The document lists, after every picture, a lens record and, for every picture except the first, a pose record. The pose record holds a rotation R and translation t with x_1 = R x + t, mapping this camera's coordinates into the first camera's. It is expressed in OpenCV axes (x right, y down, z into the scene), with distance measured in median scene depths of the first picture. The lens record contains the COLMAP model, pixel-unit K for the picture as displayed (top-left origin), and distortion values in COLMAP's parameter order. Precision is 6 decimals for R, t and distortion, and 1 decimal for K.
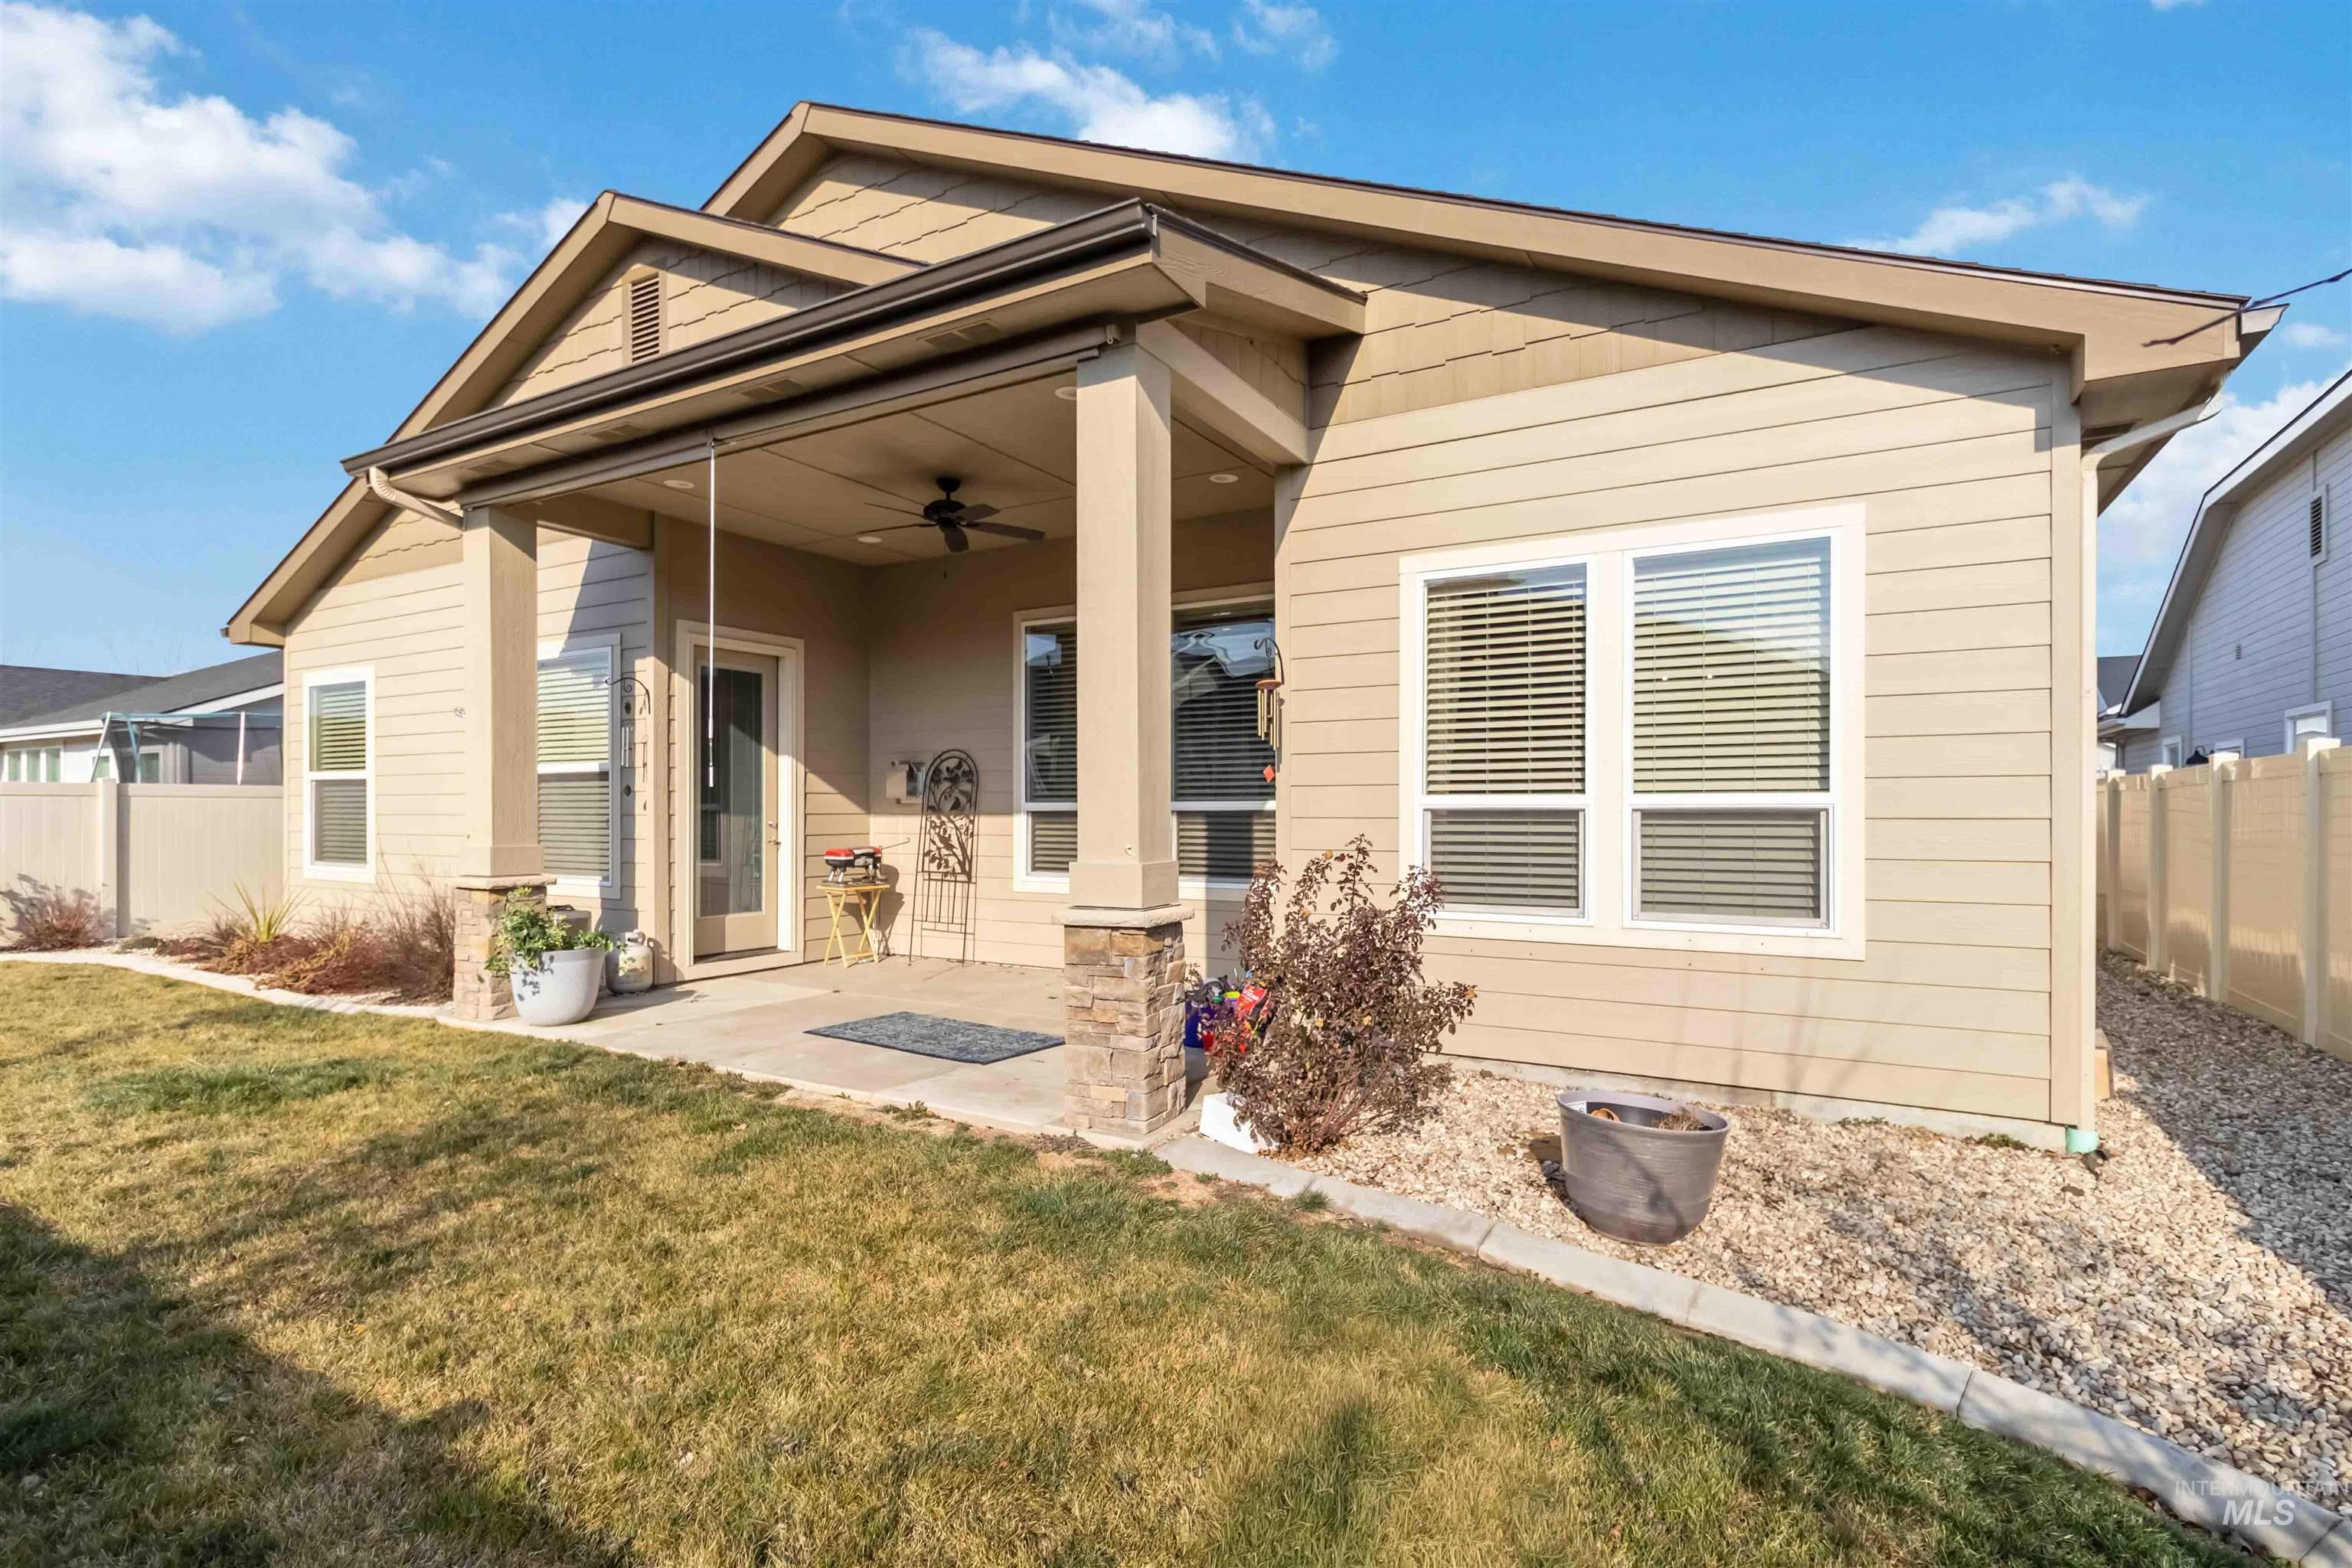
lens RADIAL K [[1109.8, 0, 1170.0], [0, 1109.8, 784.2], [0, 0, 1]] dist [0.003533, 0.000773]
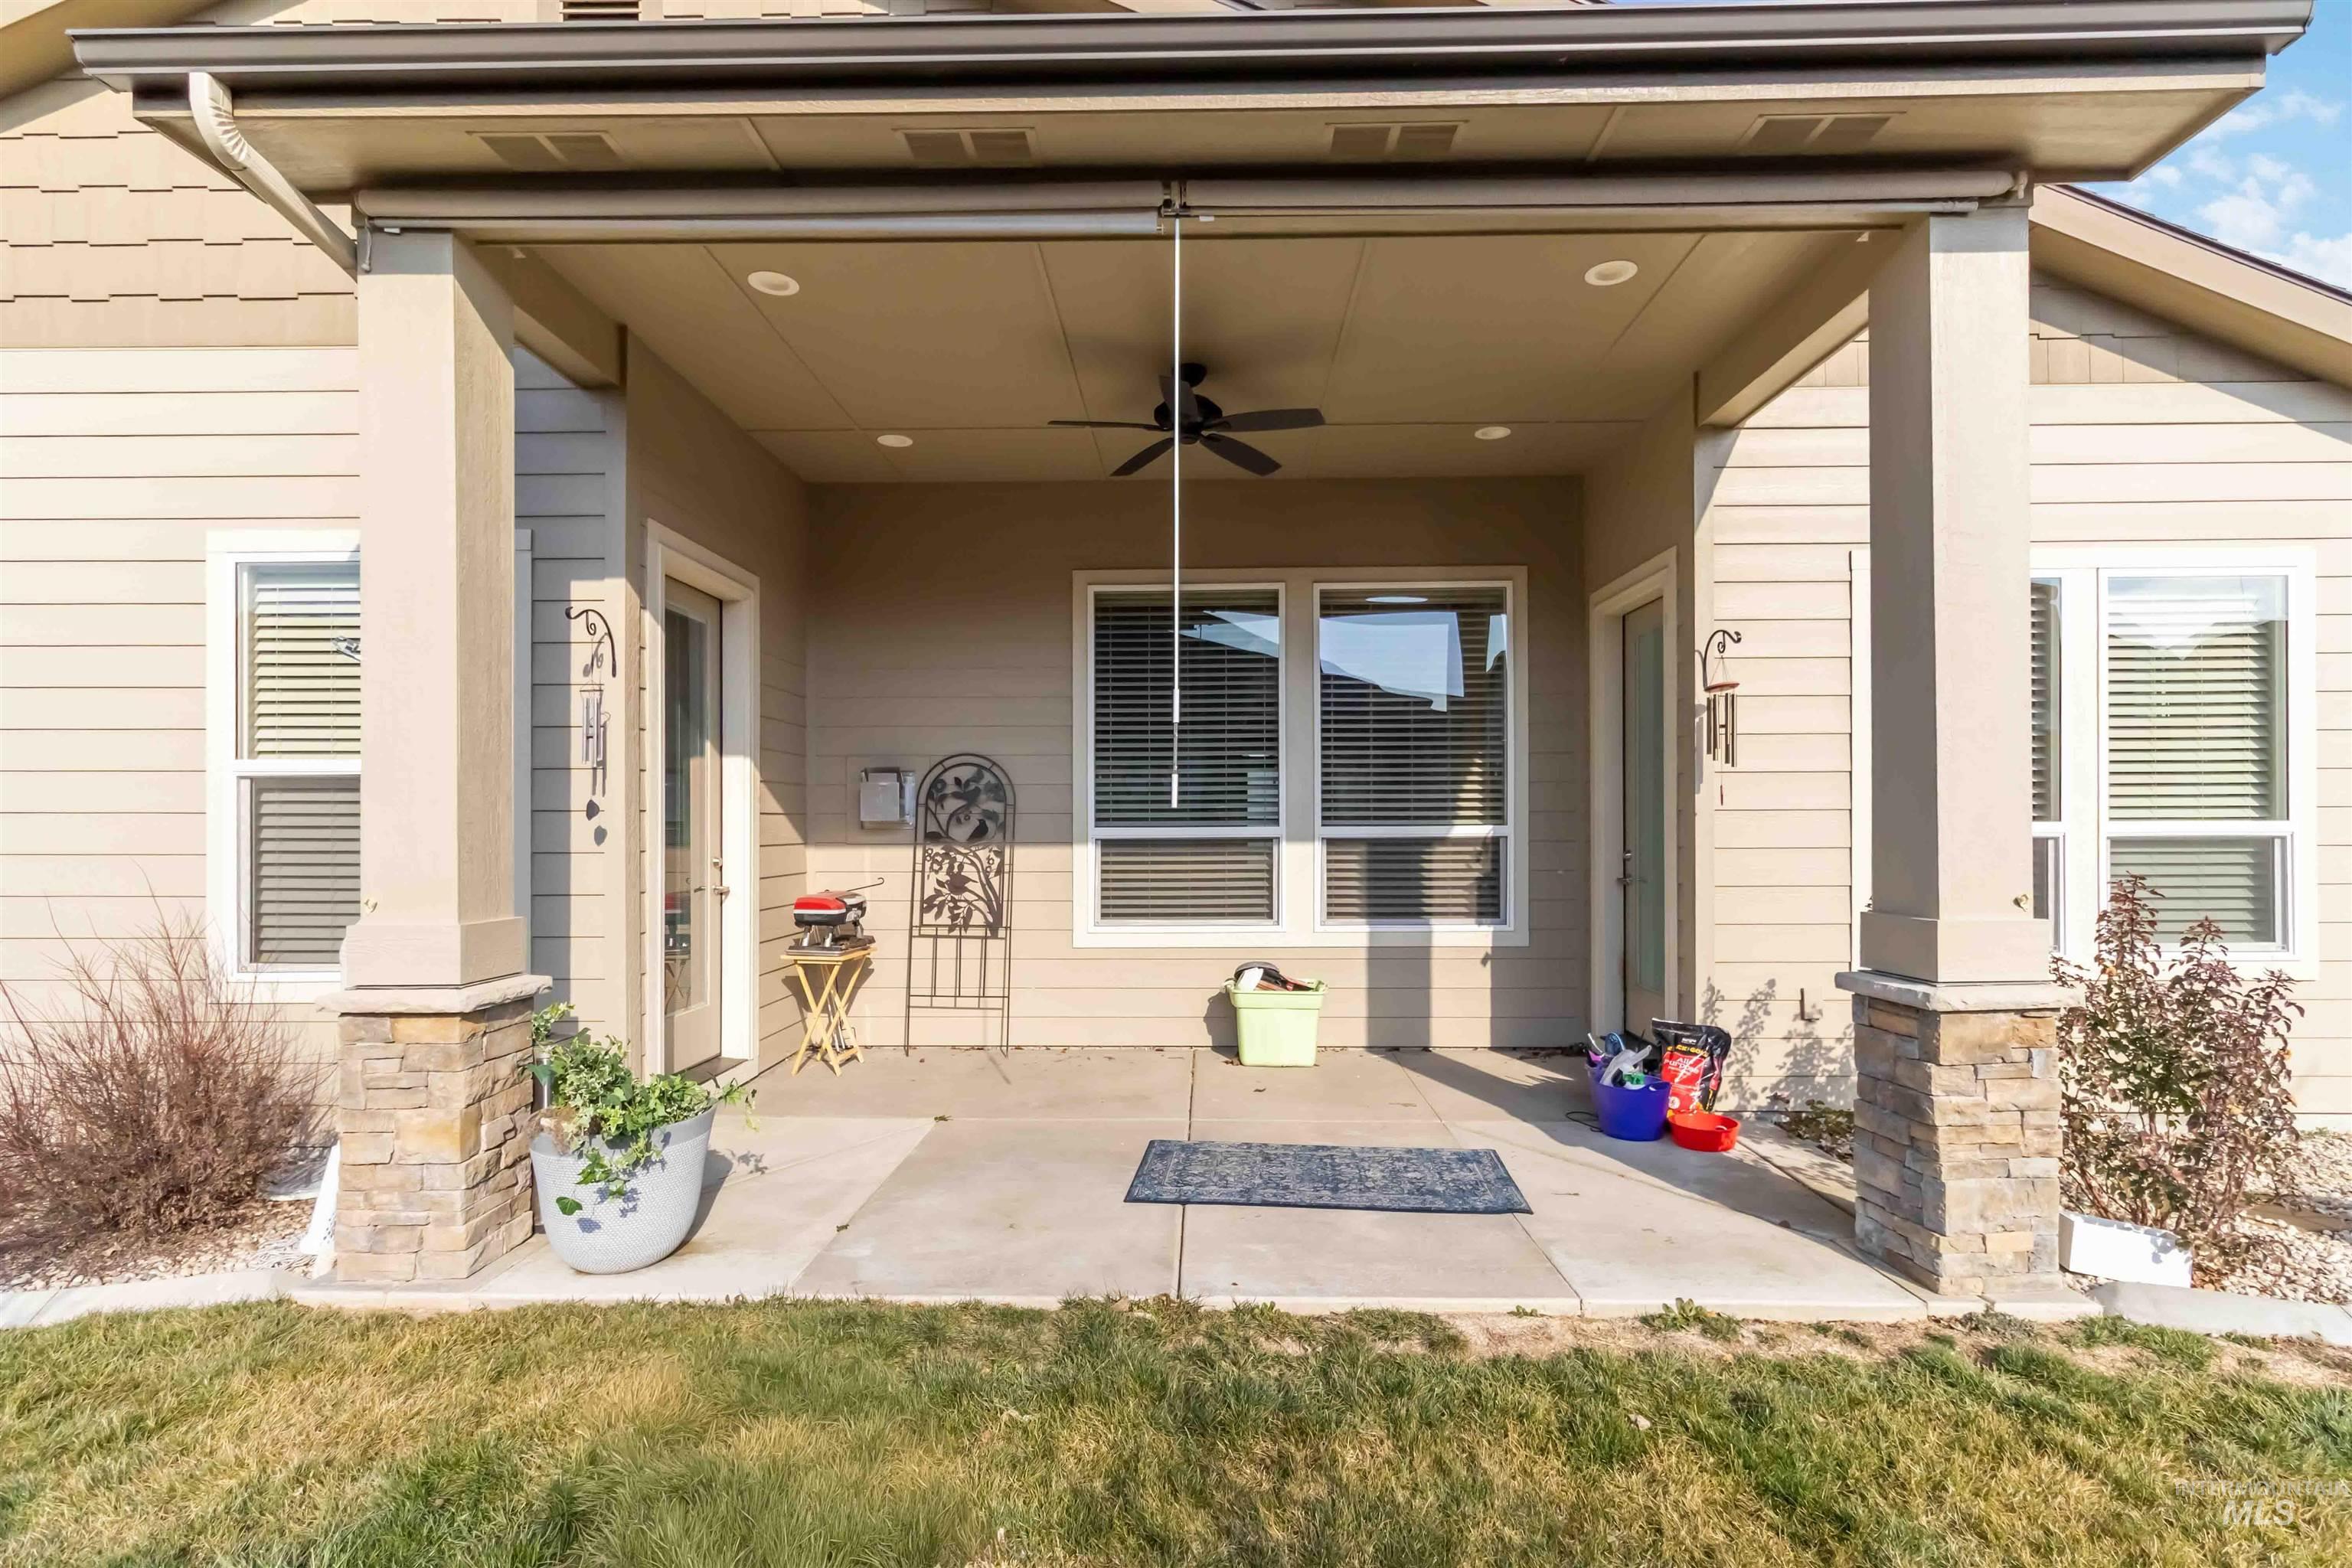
lens RADIAL K [[1109.8, 0, 1180.2], [0, 1109.8, 795.7], [0, 0, 1]] dist [0.003533, 0.000773]
pose [[0.872696, 0.010966, 0.488140, -0.489750], [-0.008101, 0.999935, -0.007979, 0.000454], [-0.488196, 0.003009, 0.872729, 0.354870]]
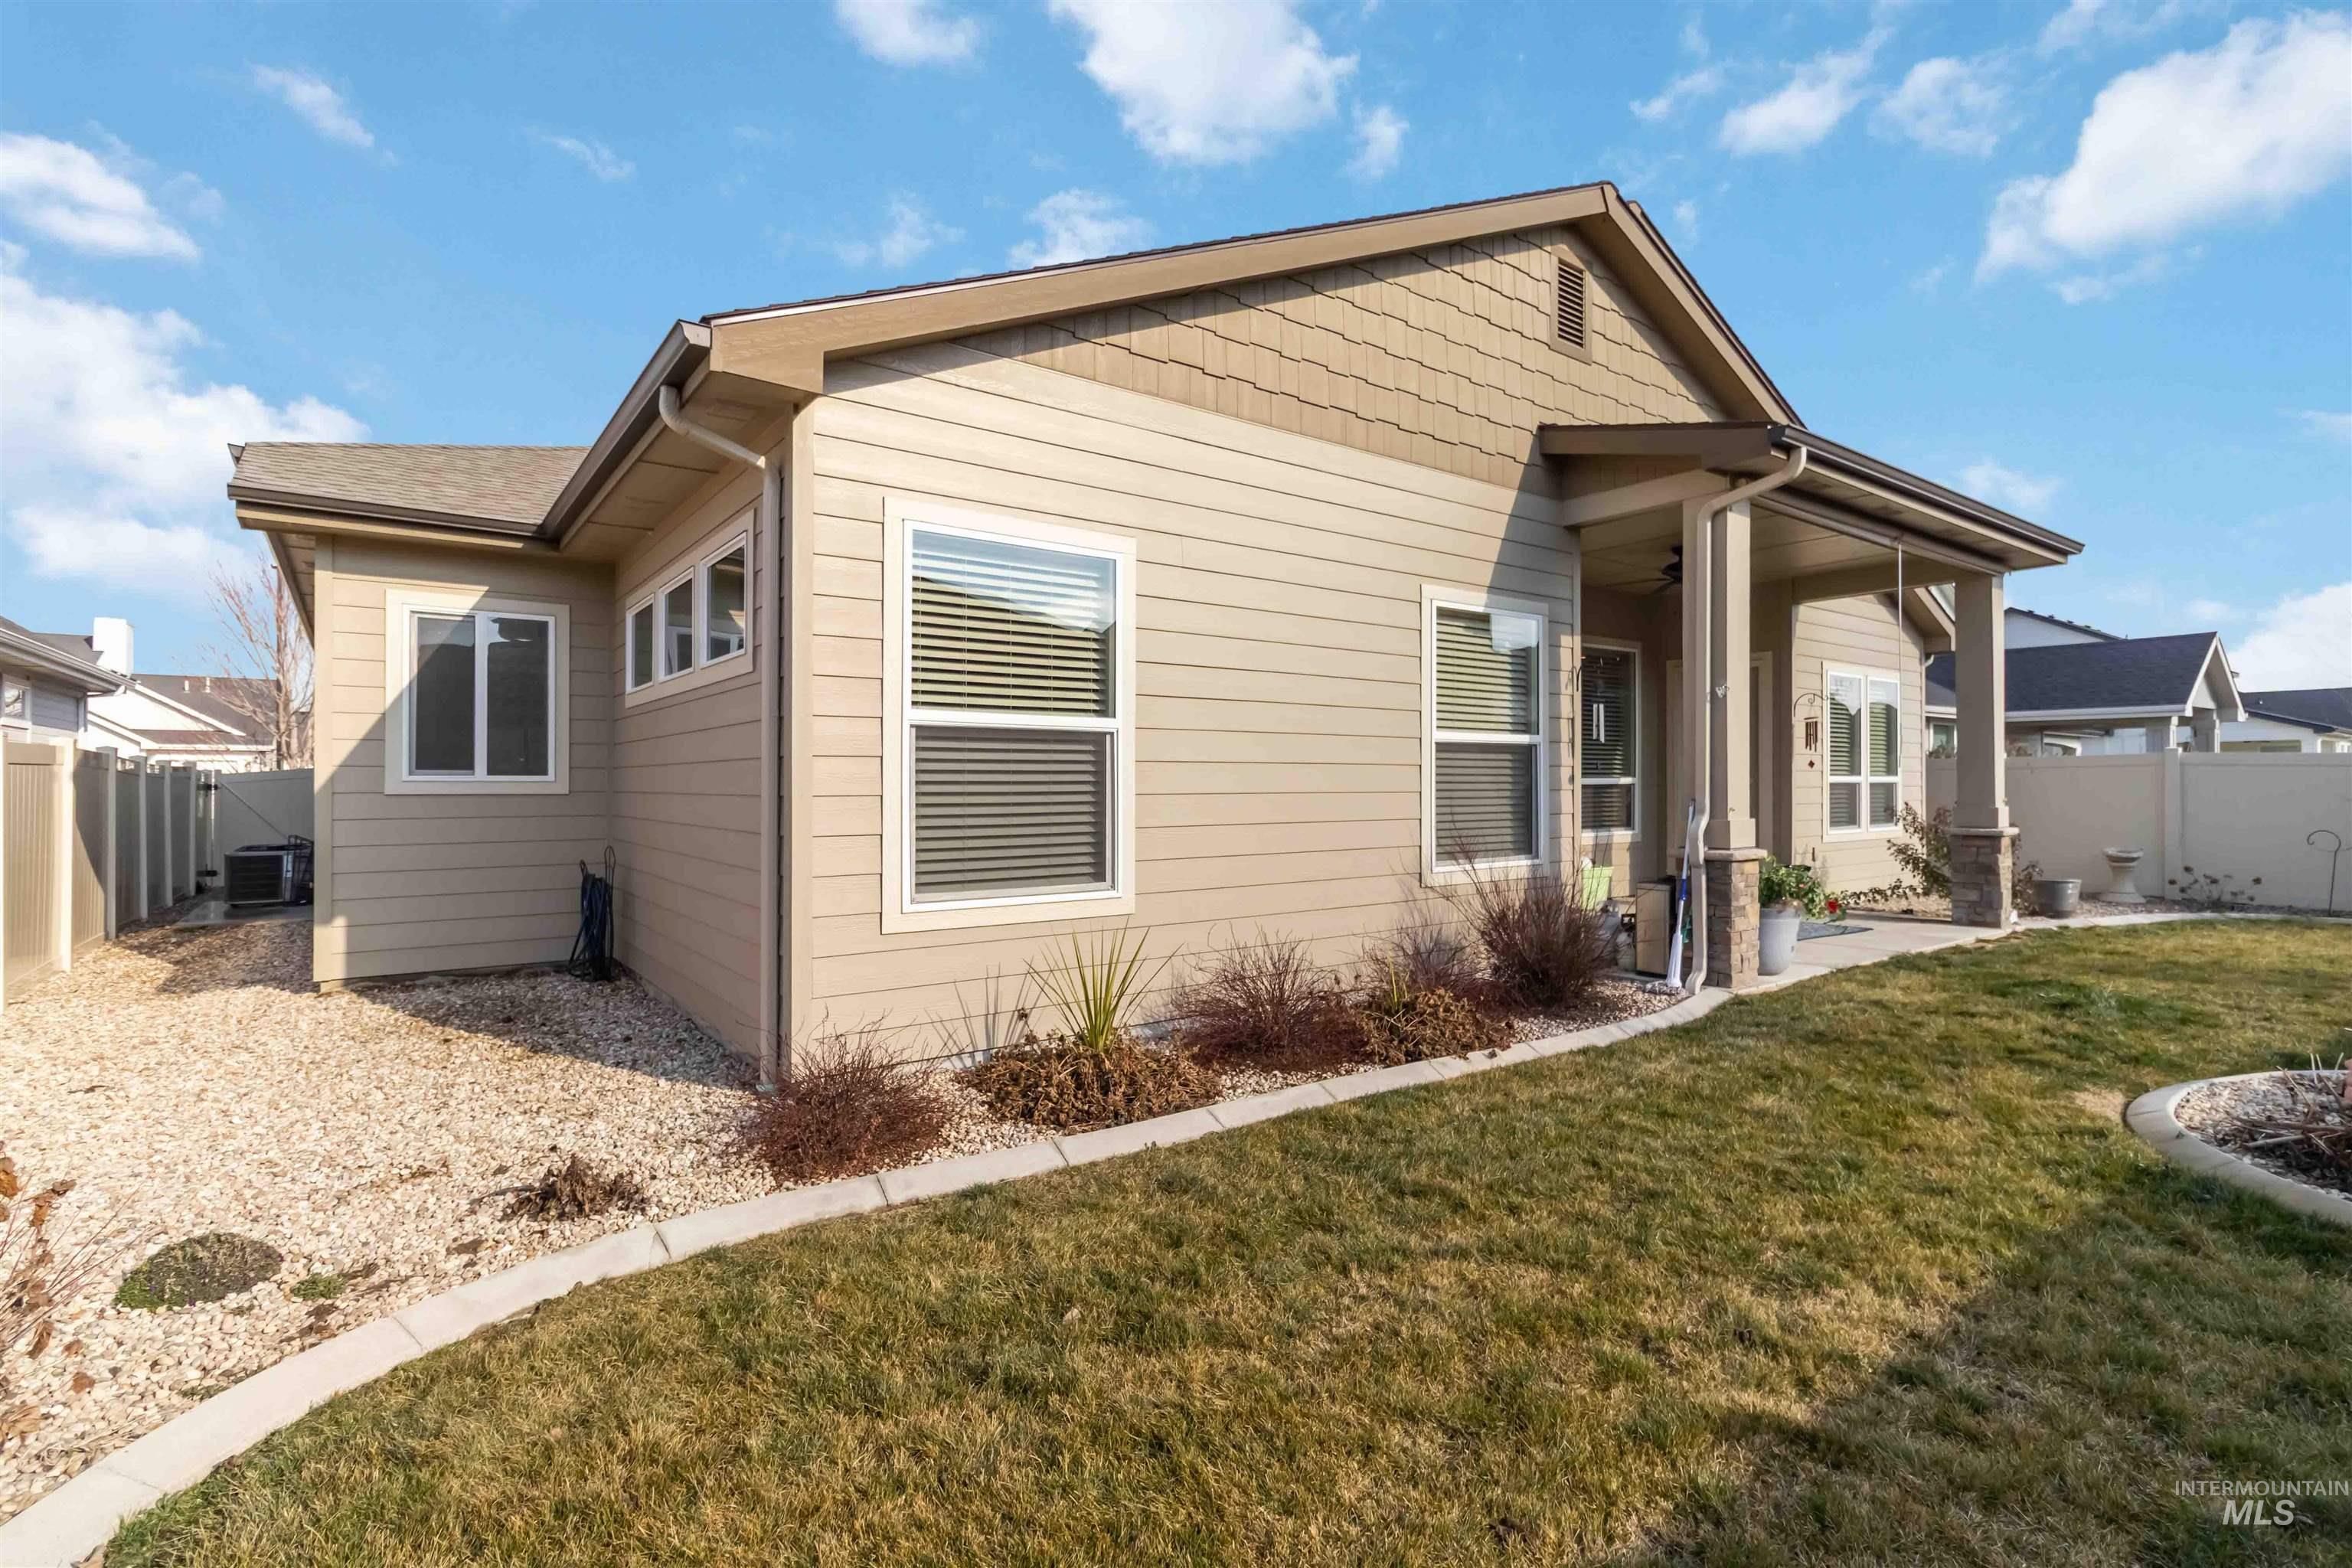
lens RADIAL K [[1109.8, 0, 1169.2], [0, 1109.8, 784.2], [0, 0, 1]] dist [0.003533, 0.000773]
pose [[0.397005, 0.000425, 0.917816, -1.542433], [-0.023976, 0.999663, 0.009908, 0.021745], [-0.917503, -0.025939, 0.396882, 0.918537]]
